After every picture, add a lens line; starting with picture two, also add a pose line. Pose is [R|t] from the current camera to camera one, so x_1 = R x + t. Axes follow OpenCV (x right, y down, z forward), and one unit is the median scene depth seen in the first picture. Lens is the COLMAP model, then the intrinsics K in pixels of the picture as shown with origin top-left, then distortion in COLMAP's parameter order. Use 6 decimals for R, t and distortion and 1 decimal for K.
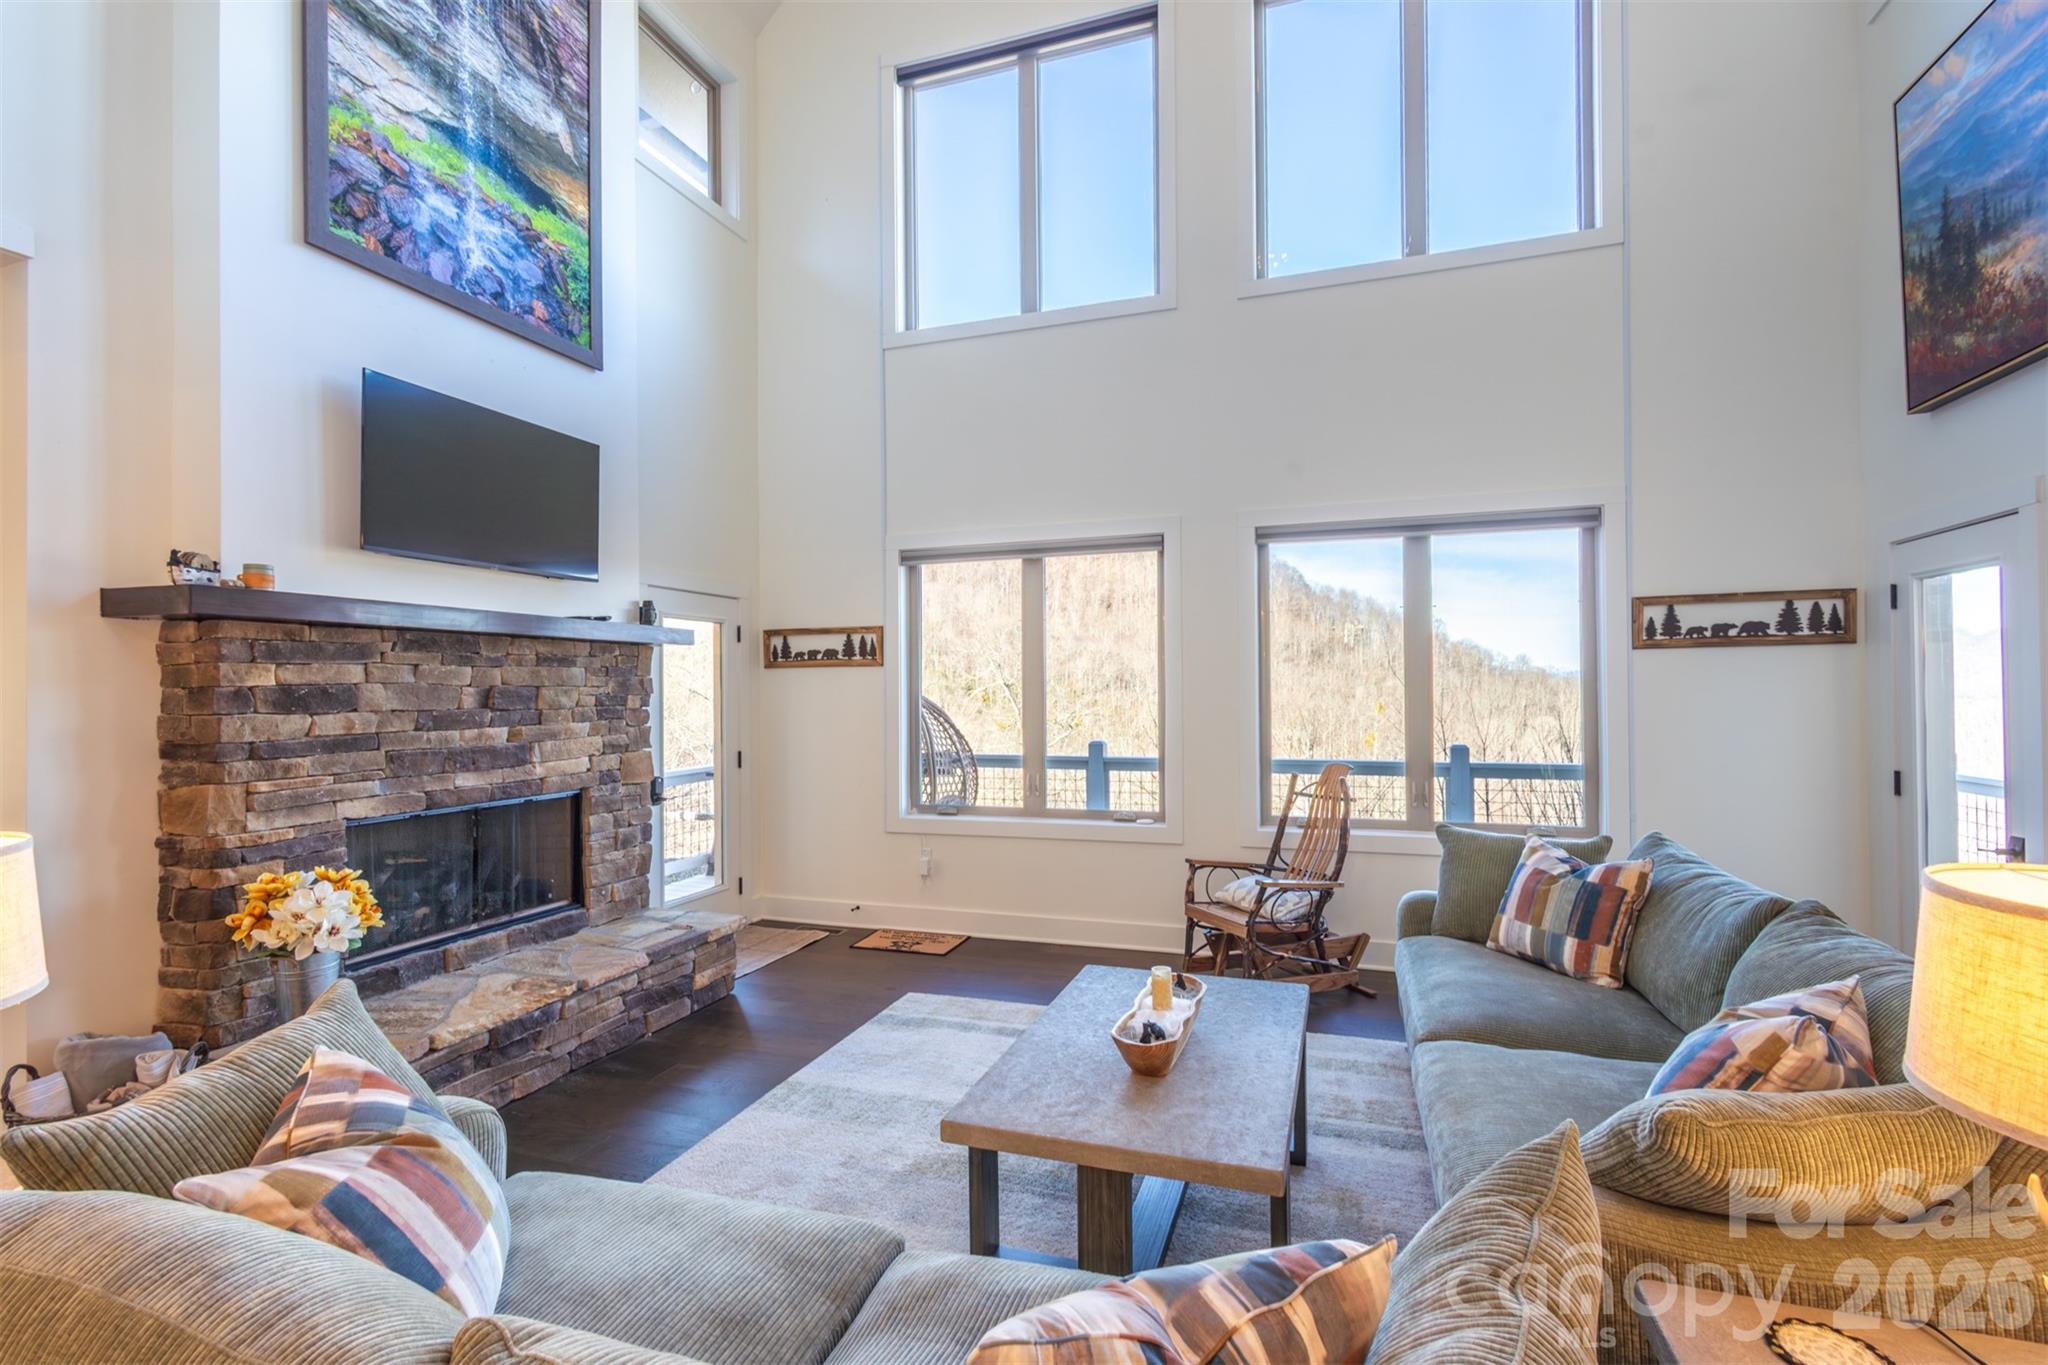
lens RADIAL K [[935.3, 0, 1024.0], [0, 935.3, 682.5], [0, 0, 1]] dist [0.013839, -0.004631]
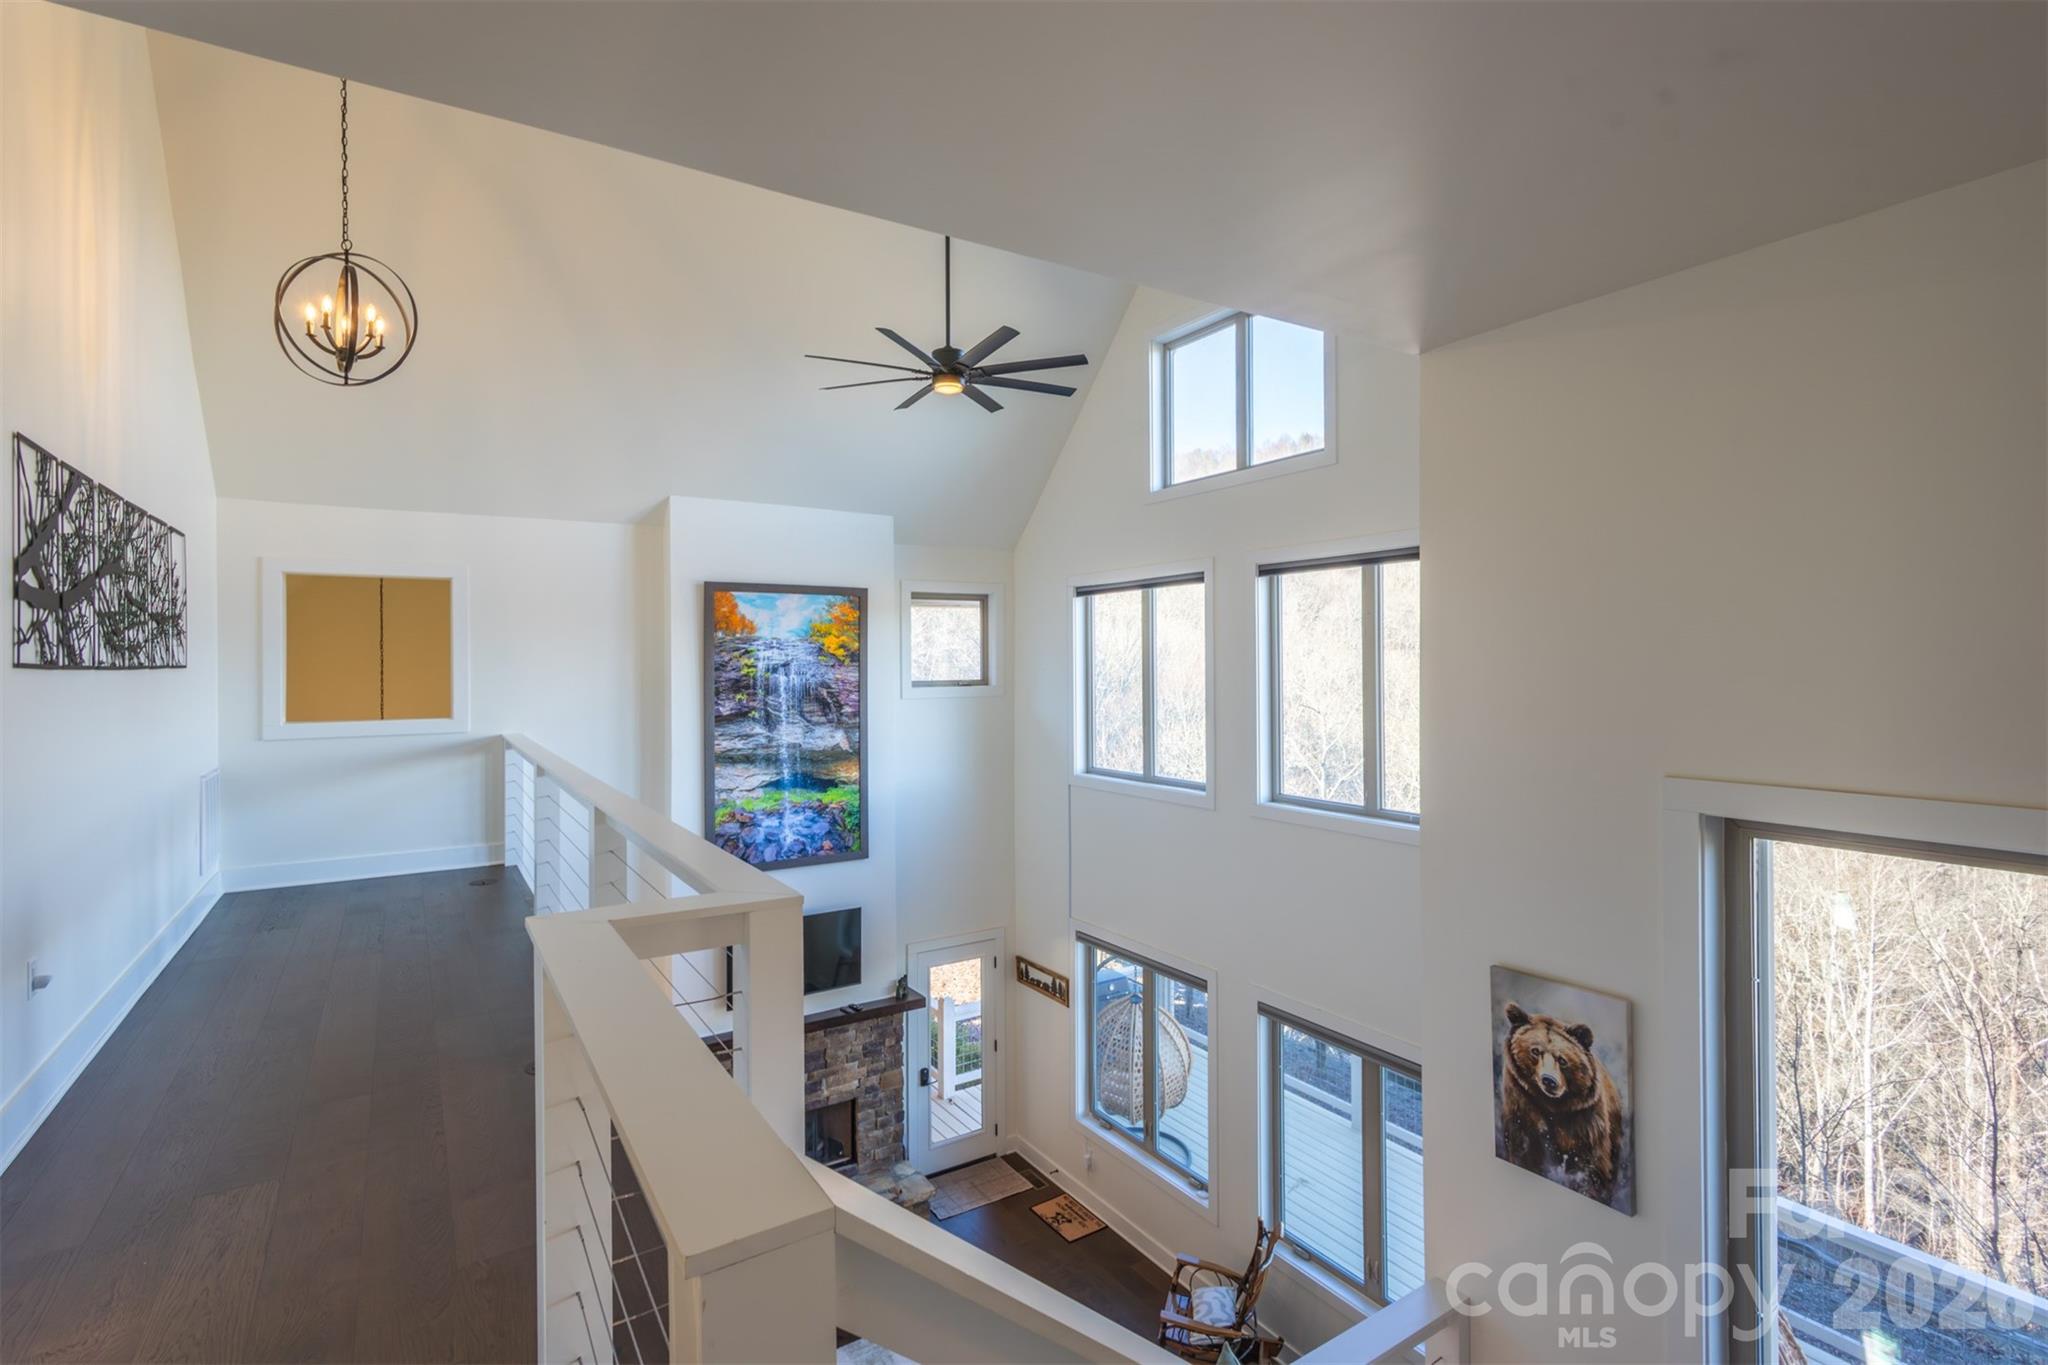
lens RADIAL K [[965.5, 0, 1023.6], [0, 965.5, 663.4], [0, 0, 1]] dist [0.012673, 0.000312]
pose [[0.779923, 0.002728, -0.625869, 0.999462], [0.006184, 0.999908, 0.012065, -0.783491], [0.625845, -0.013280, 0.779835, -0.252657]]
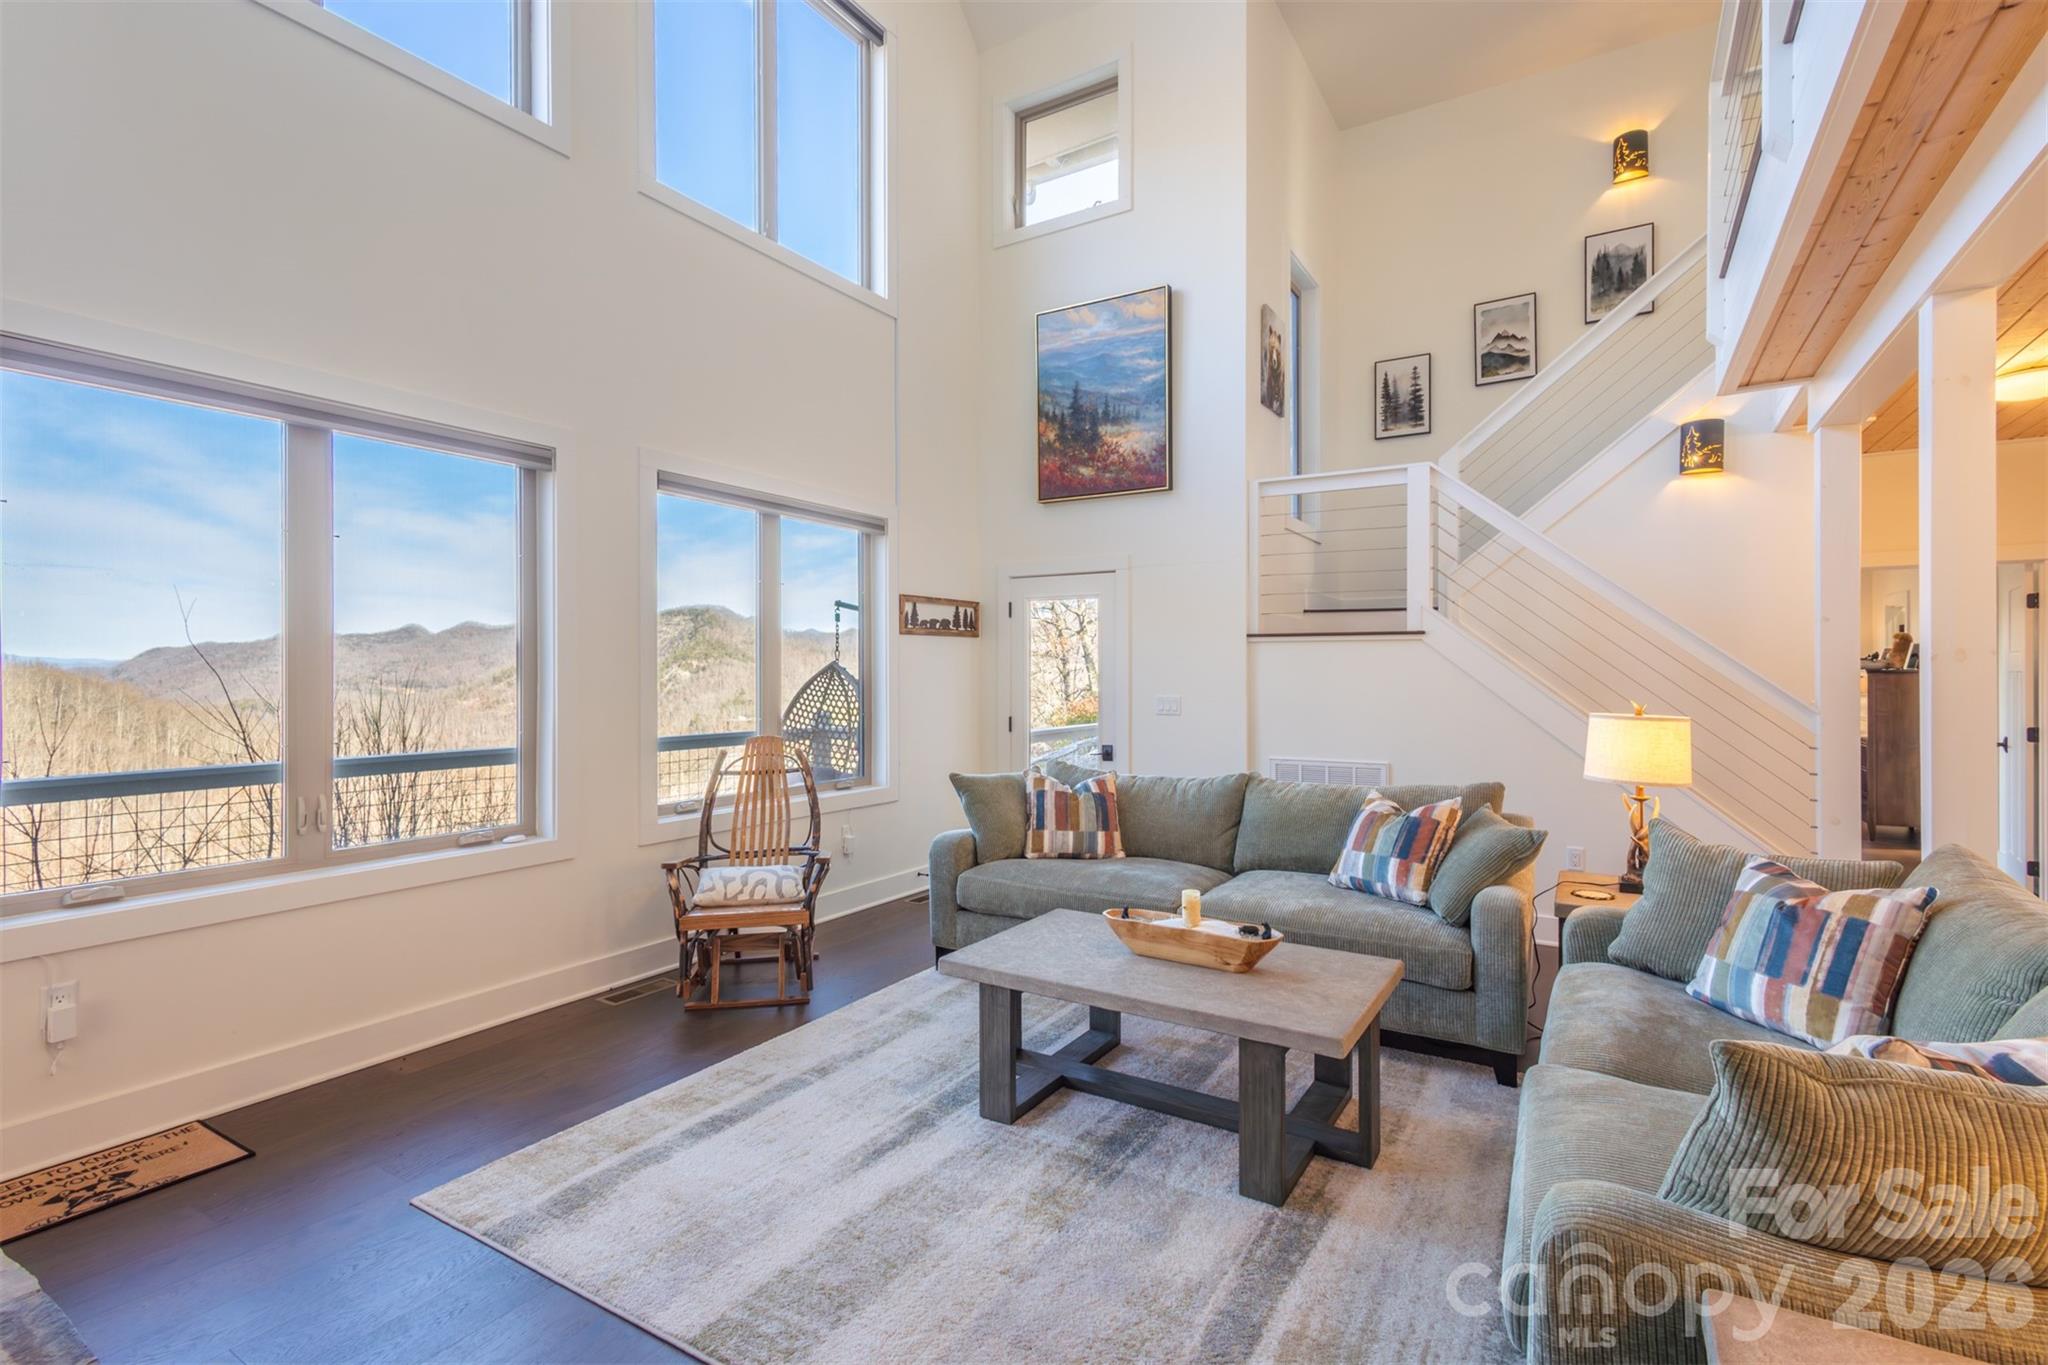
lens RADIAL K [[949.9, 0, 1037.9], [0, 949.9, 671.7], [0, 0, 1]] dist [0.011441, -0.000876]
pose [[0.214119, 0.010422, 0.976752, -0.648181], [-0.010185, 0.999913, -0.008437, 0.028368], [-0.976754, -0.008141, 0.214207, 0.579299]]
